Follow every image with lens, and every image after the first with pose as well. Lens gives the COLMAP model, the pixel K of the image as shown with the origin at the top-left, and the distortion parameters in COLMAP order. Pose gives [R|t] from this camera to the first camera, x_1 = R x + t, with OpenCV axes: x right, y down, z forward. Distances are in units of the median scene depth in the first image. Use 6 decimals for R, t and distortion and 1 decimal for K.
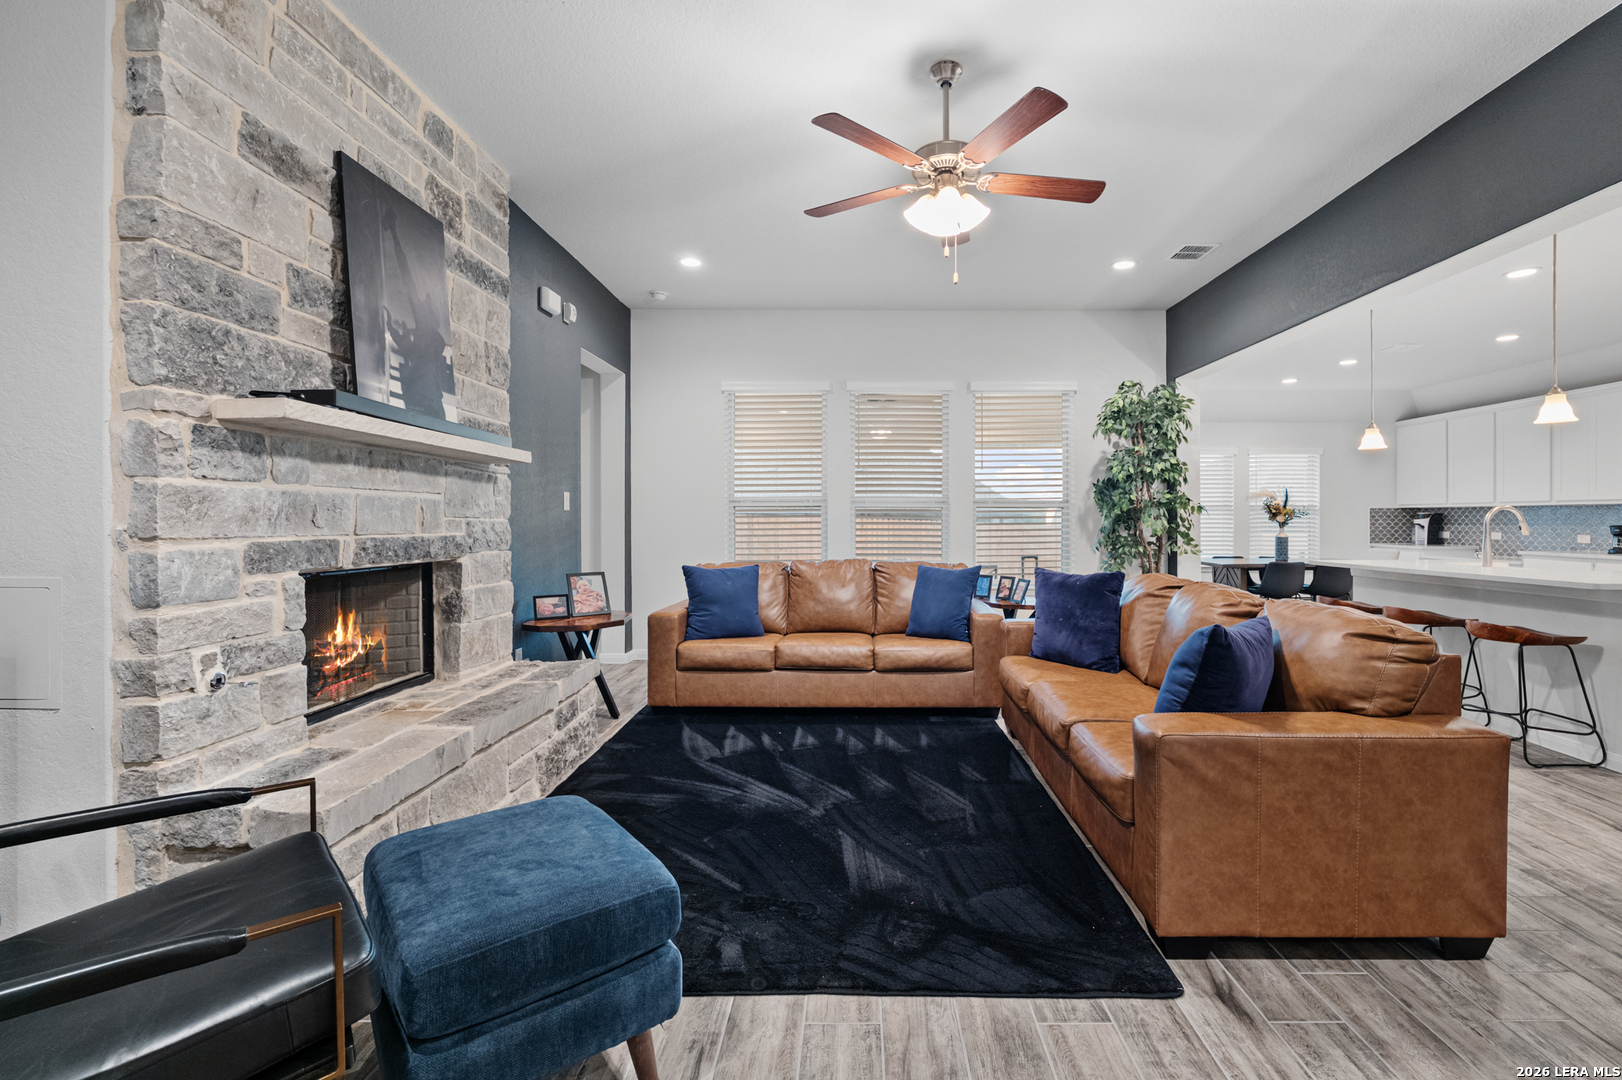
lens RADIAL K [[656.1, 0, 832.3], [0, 656.1, 519.3], [0, 0, 1]] dist [-0.002153, -0.000220]
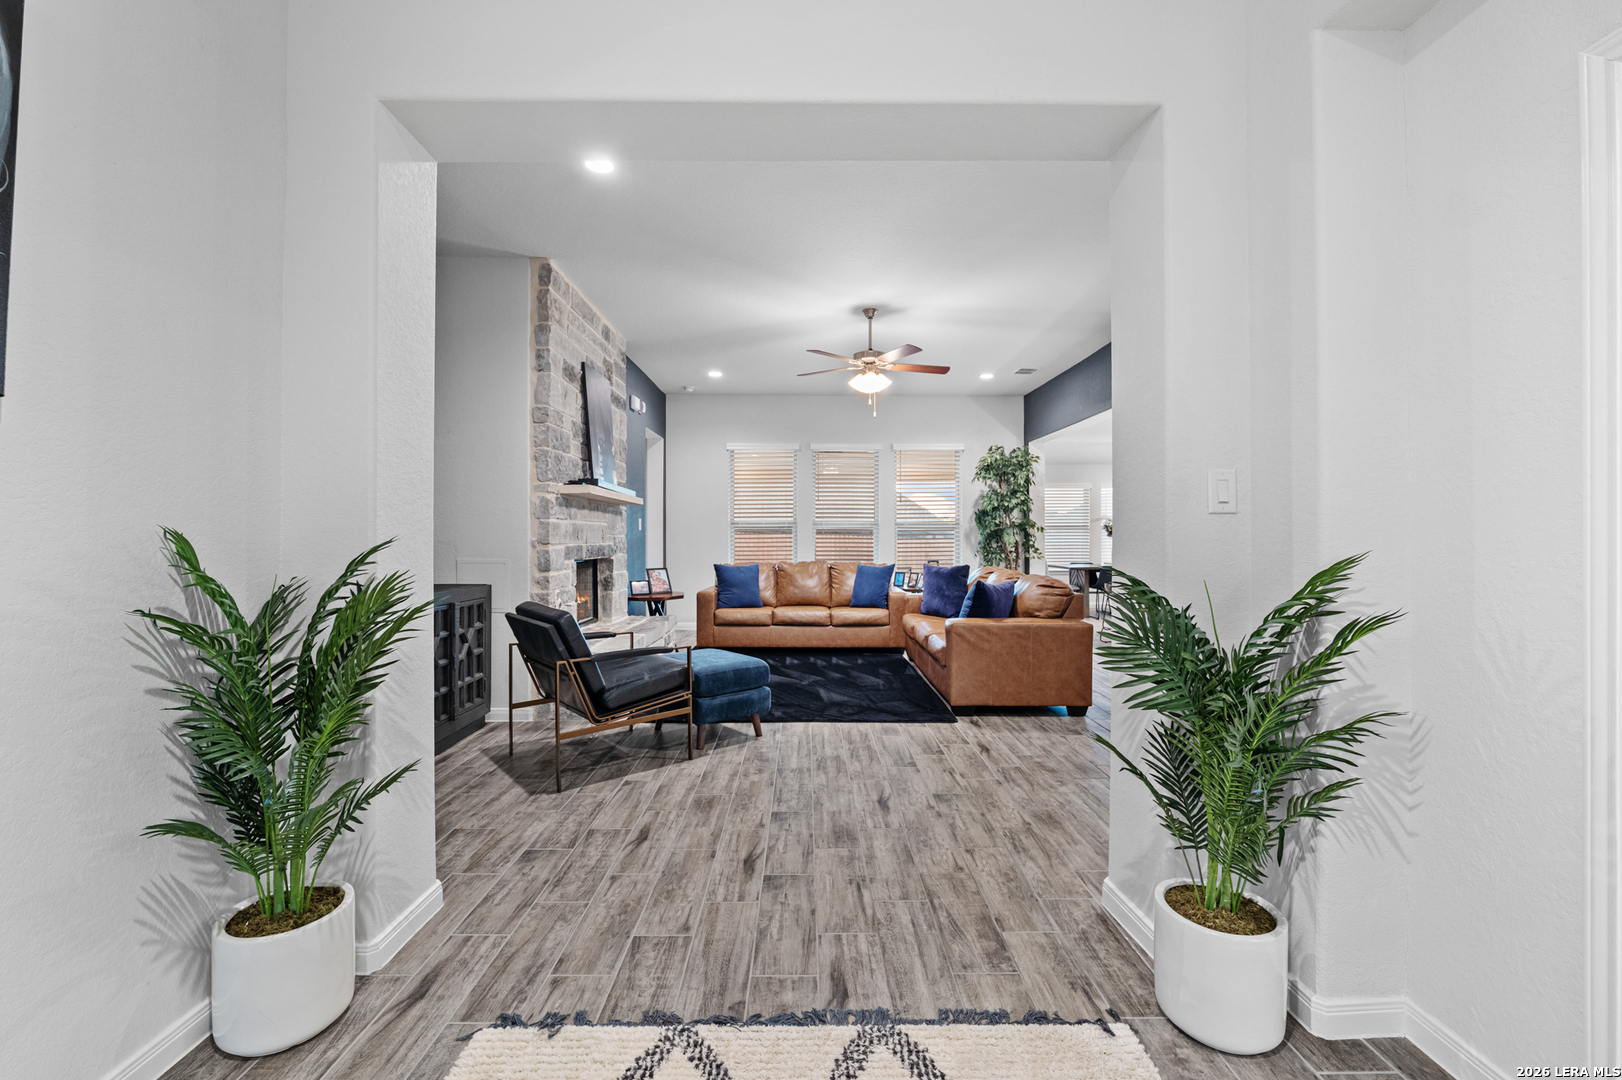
lens RADIAL K [[656.1, 0, 810.8], [0, 656.1, 538.8], [0, 0, 1]] dist [-0.002153, -0.000220]
pose [[0.998679, 0.000807, 0.051377, -0.076151], [-0.001059, 0.999988, 0.004879, -0.000904], [-0.051372, -0.004927, 0.998667, -0.693490]]
